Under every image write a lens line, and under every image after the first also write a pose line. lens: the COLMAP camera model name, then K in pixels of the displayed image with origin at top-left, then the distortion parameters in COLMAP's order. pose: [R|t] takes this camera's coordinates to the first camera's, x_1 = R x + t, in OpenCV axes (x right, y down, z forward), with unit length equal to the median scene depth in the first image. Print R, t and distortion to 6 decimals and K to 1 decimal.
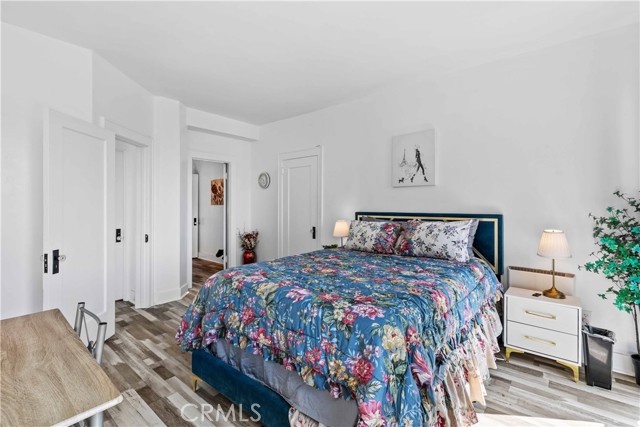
lens RADIAL K [[294.7, 0, 321.9], [0, 294.7, 204.8], [0, 0, 1]] dist [0.000452, -0.000062]
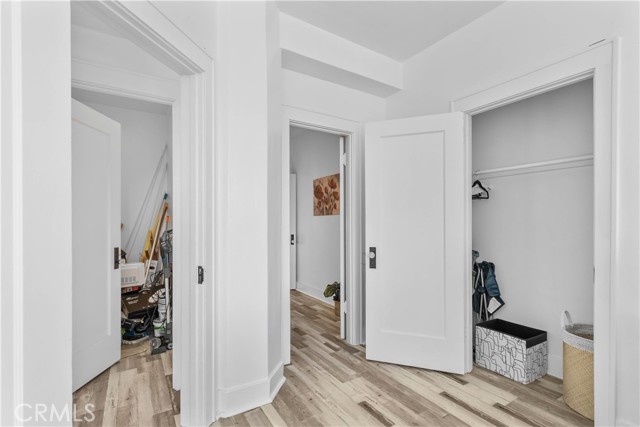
lens RADIAL K [[292.1, 0, 311.8], [0, 292.1, 216.0], [0, 0, 1]] dist [0.001510, 0.000117]
pose [[0.945553, -0.013265, -0.325197, -0.163129], [0.005127, 0.999652, -0.025868, 0.020040], [0.325427, 0.022793, 0.945292, 0.362278]]
